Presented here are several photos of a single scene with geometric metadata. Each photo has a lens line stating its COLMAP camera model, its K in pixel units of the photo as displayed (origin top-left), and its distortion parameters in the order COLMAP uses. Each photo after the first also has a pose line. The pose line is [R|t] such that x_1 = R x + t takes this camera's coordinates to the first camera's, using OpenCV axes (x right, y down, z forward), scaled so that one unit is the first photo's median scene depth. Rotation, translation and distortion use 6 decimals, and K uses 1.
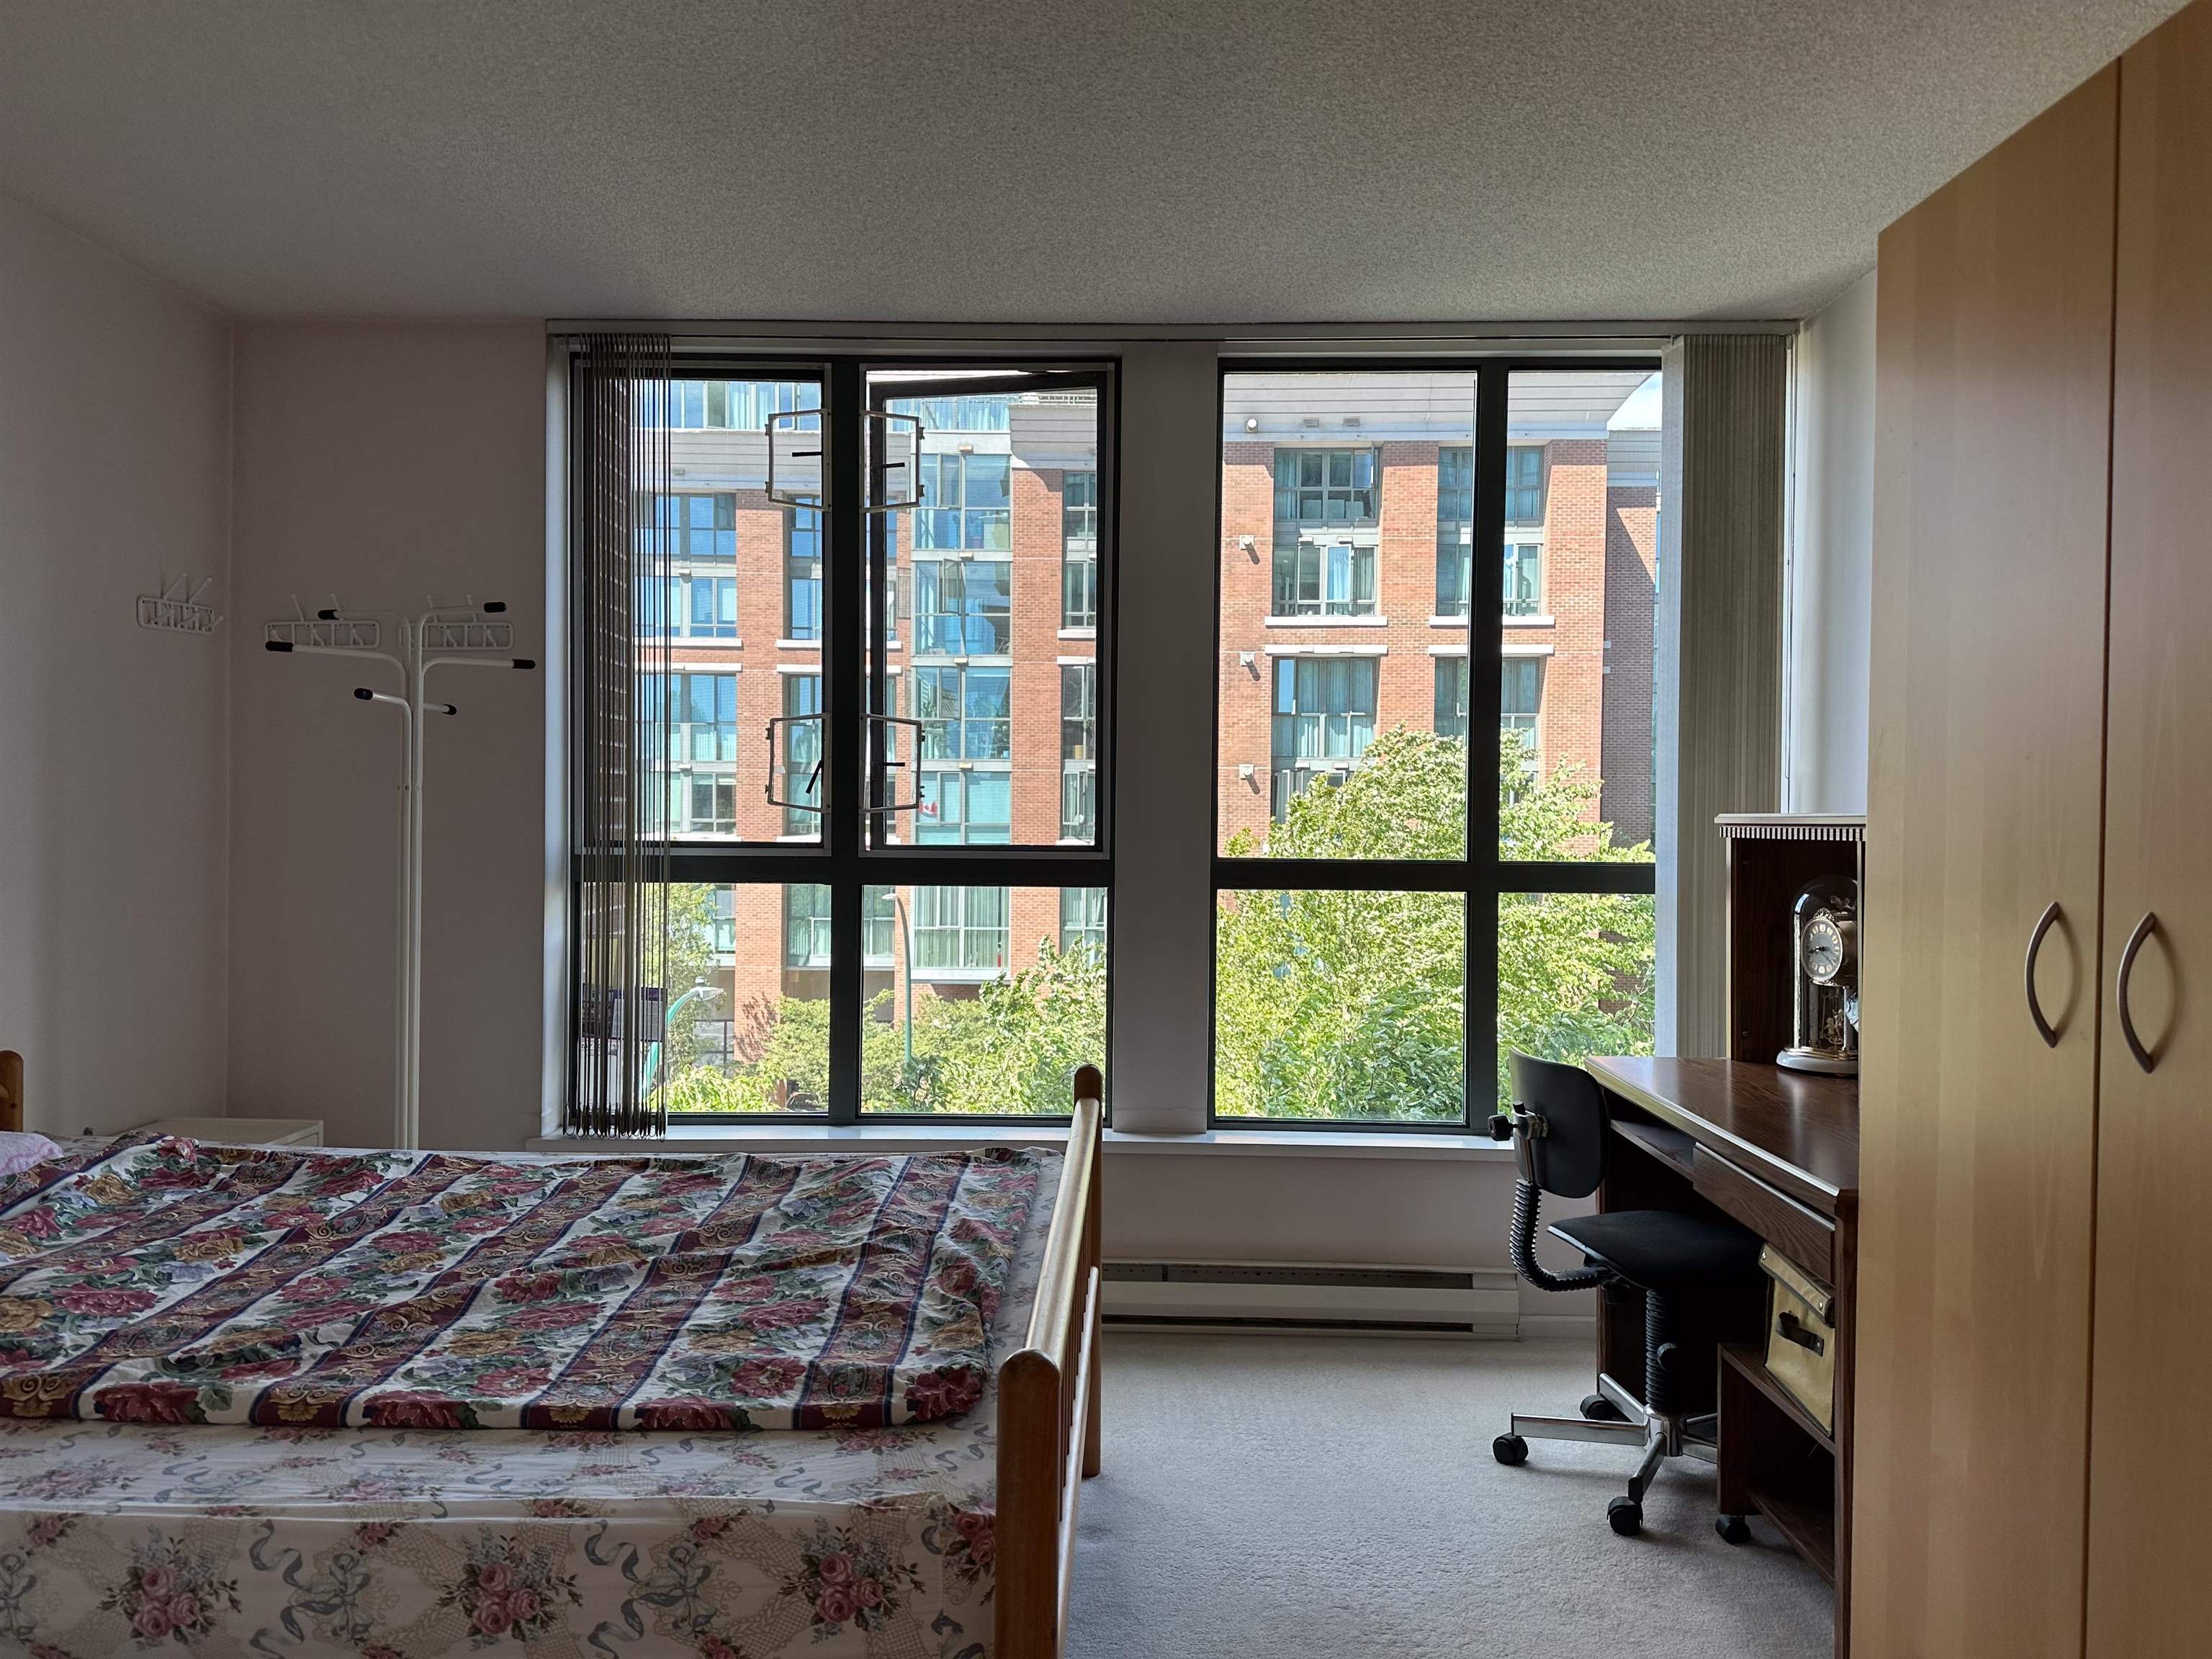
lens RADIAL K [[1555.6, 0, 1106.0], [0, 1555.6, 829.5], [0, 0, 1]] dist [0.051684, -0.003485]
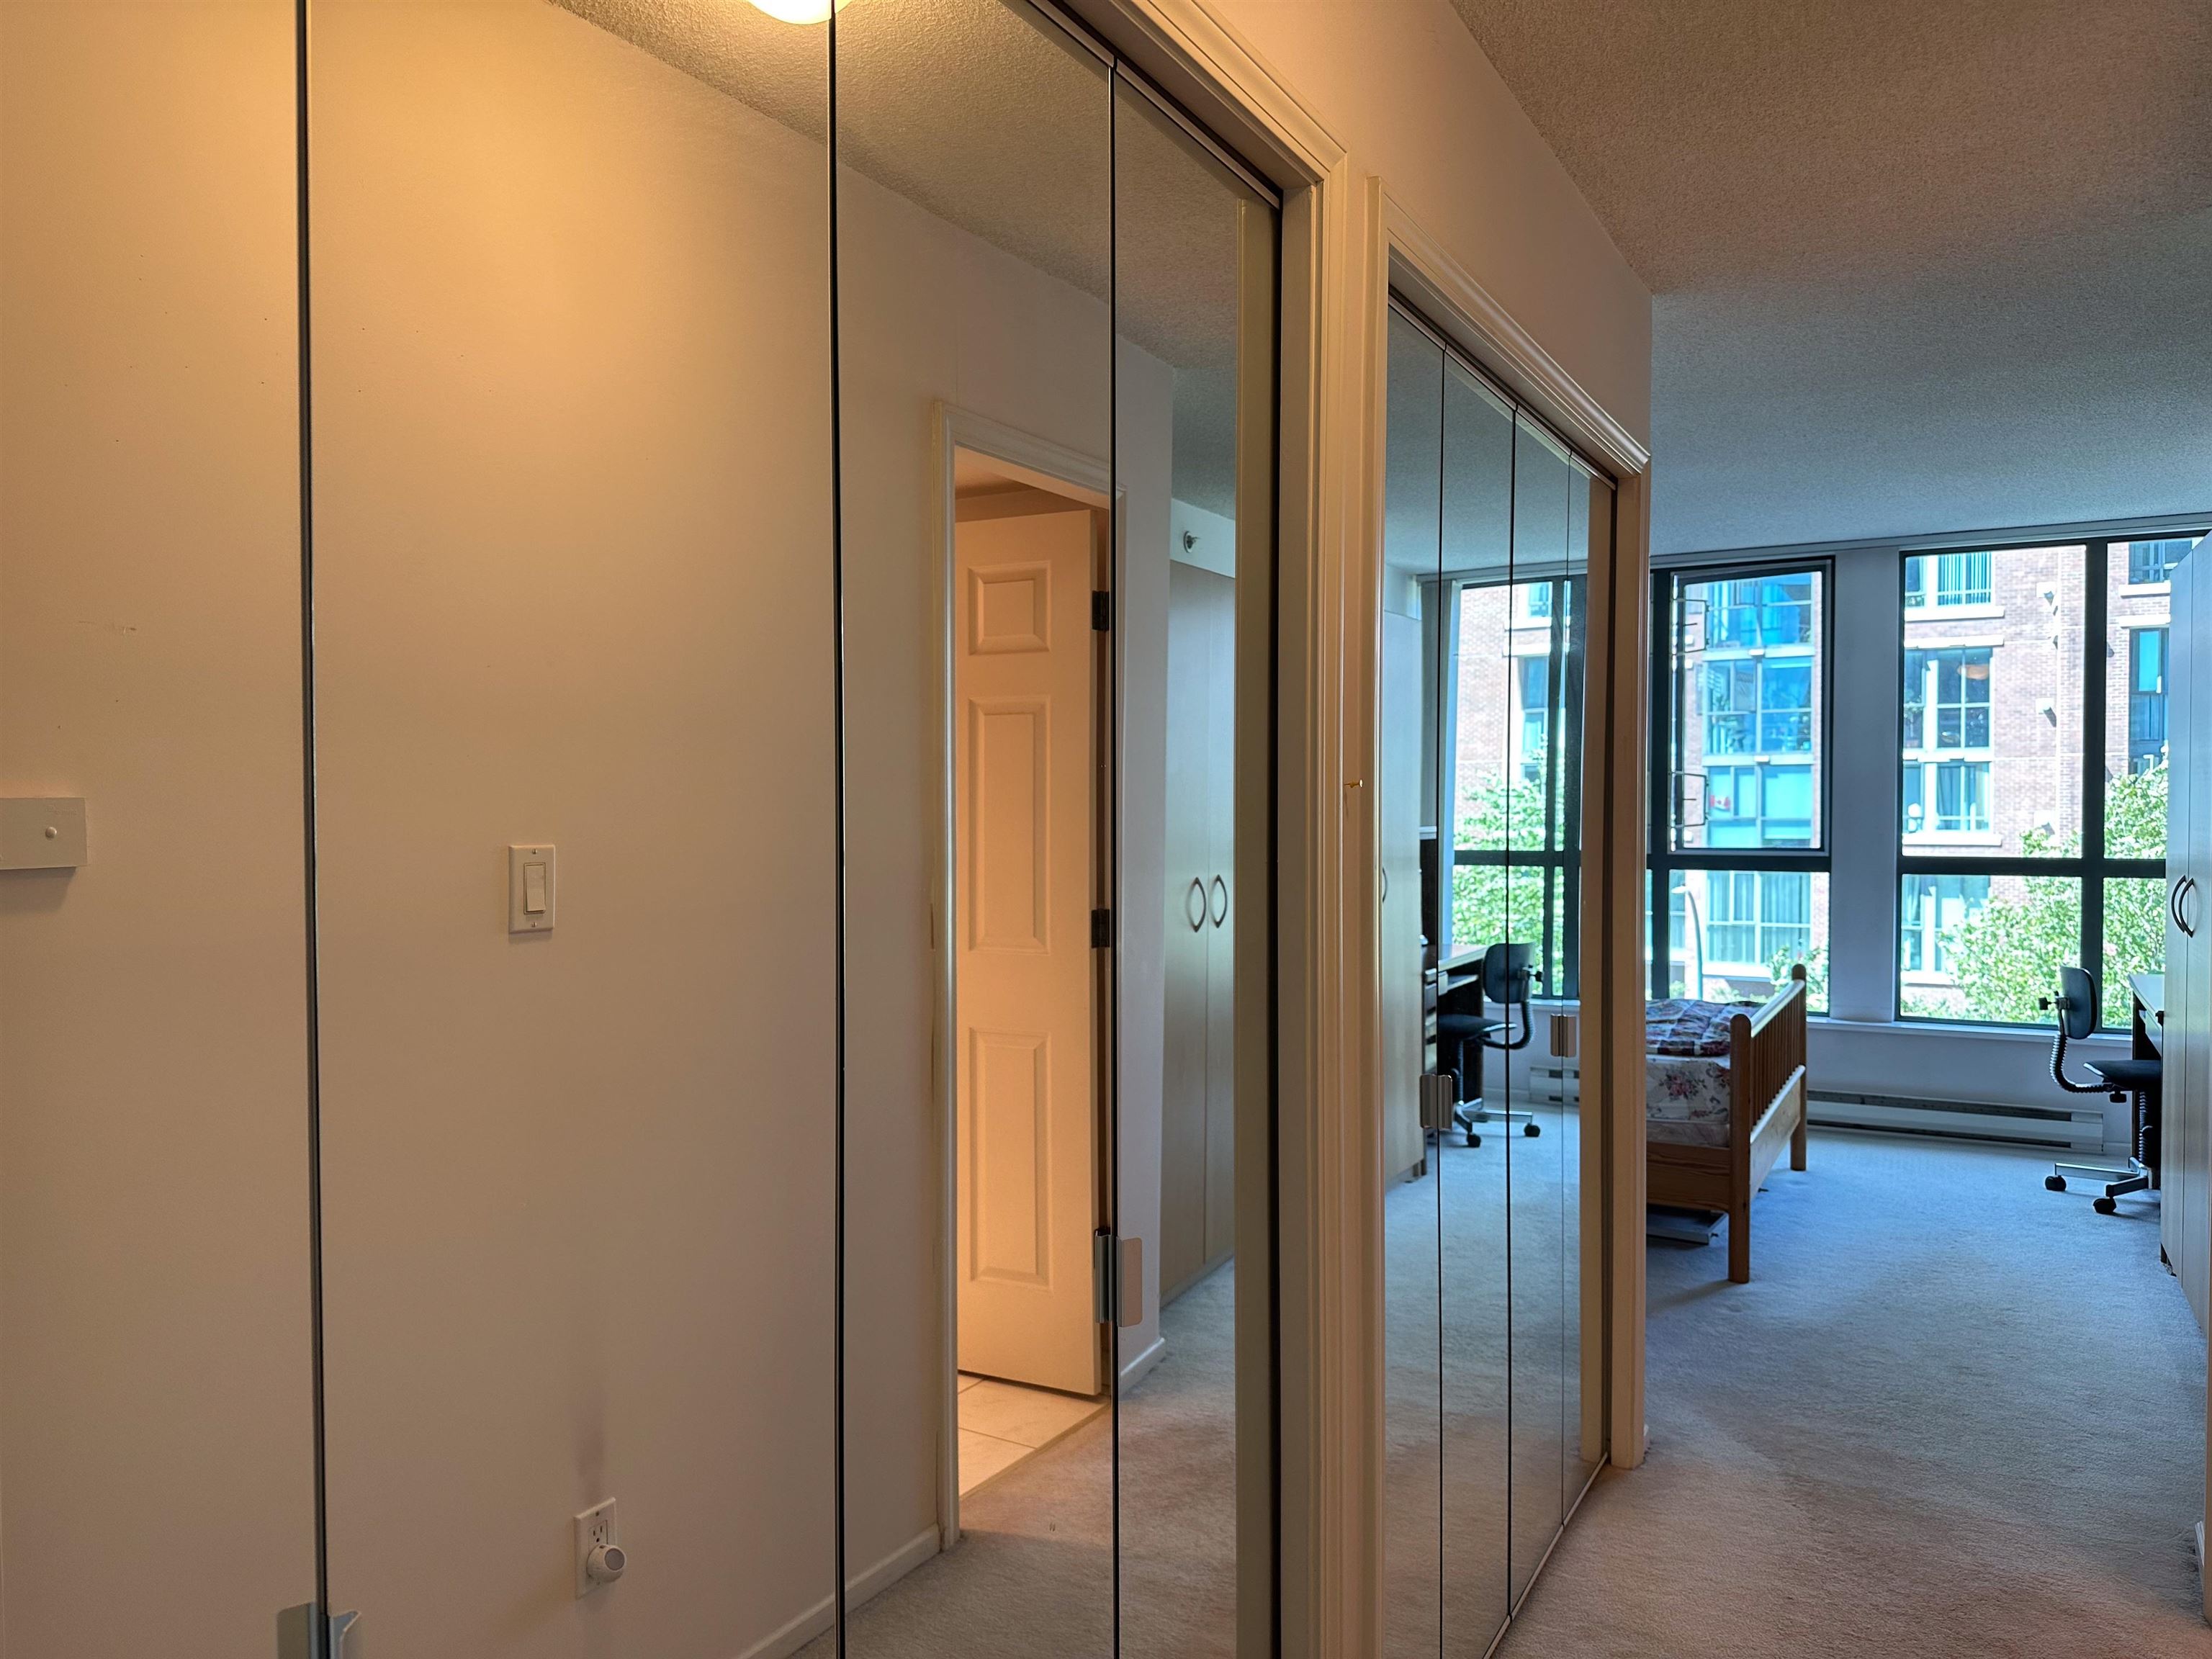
lens RADIAL K [[1576.1, 0, 1106.0], [0, 1576.1, 829.5], [0, 0, 1]] dist [0.070775, -0.119540]
pose [[0.885048, -0.001621, -0.465498, 0.106999], [0.003723, 0.999987, 0.003596, -0.017118], [0.465486, -0.004916, 0.885042, -0.841740]]
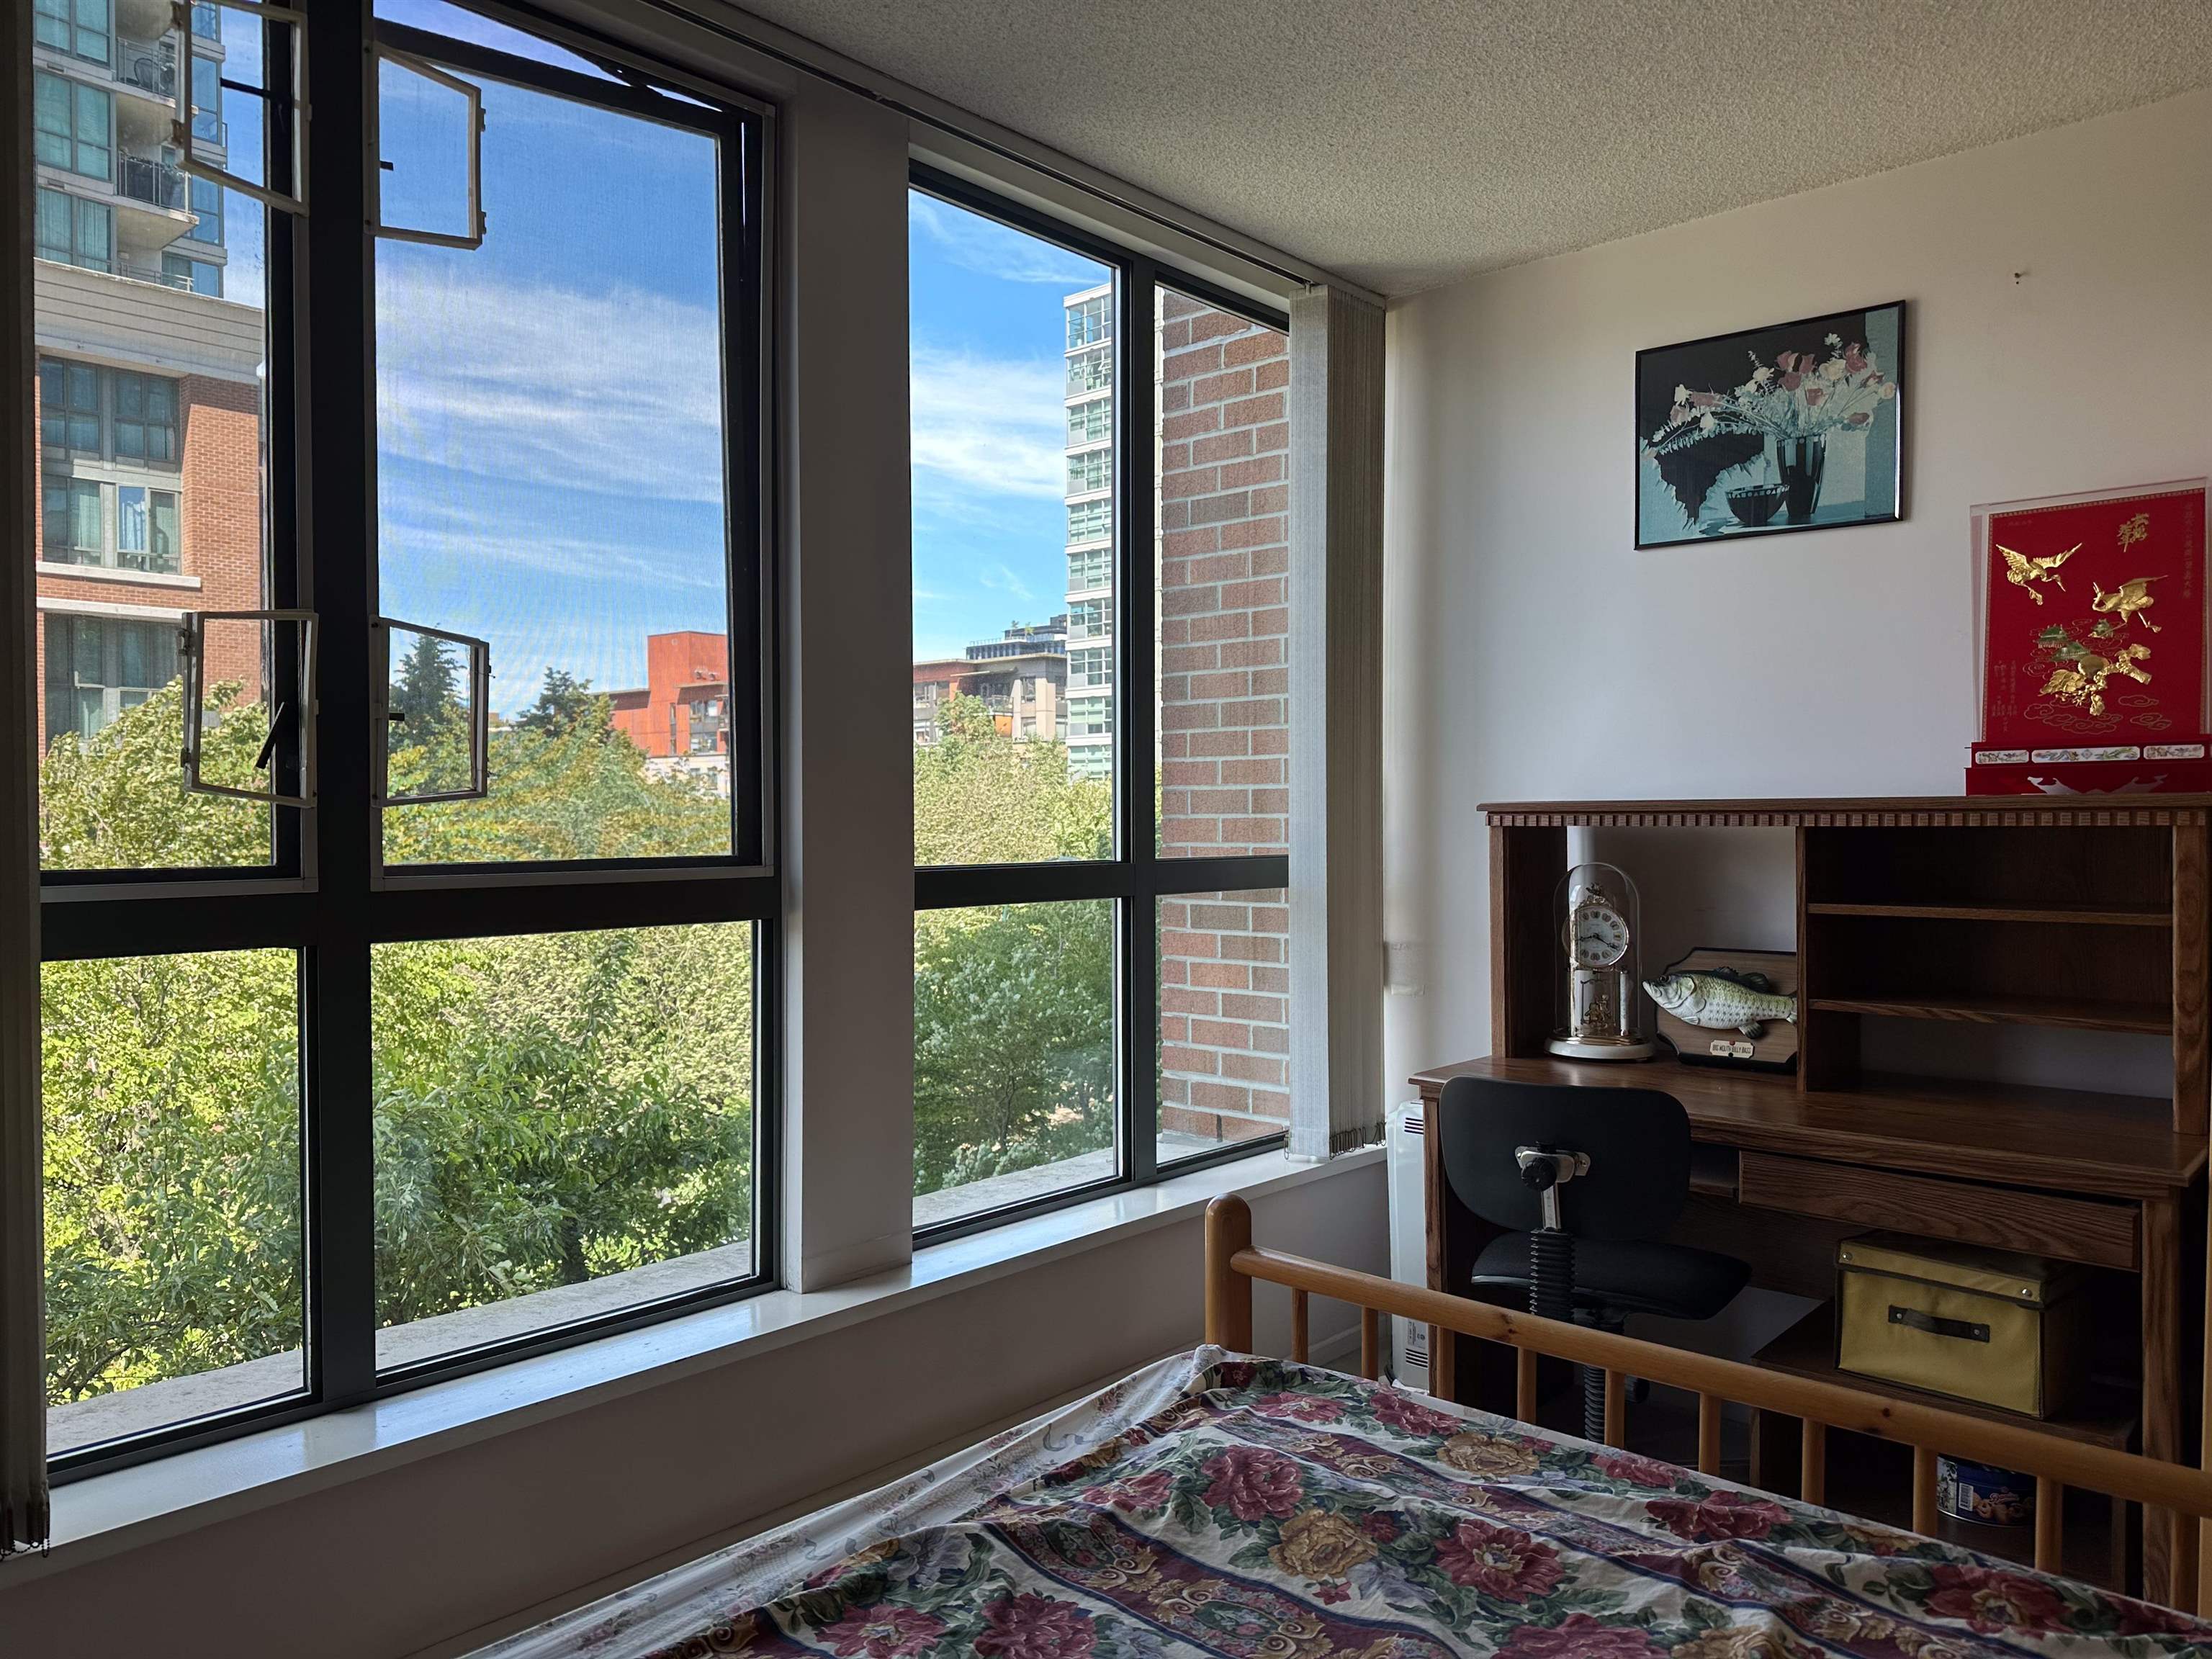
lens RADIAL K [[1555.6, 0, 1106.0], [0, 1555.6, 829.5], [0, 0, 1]] dist [0.051684, -0.003485]
pose [[0.675065, -0.018761, 0.737519, -0.382806], [0.013741, 0.999823, 0.012856, -0.006489], [-0.737630, 0.001456, 0.675204, 0.445921]]
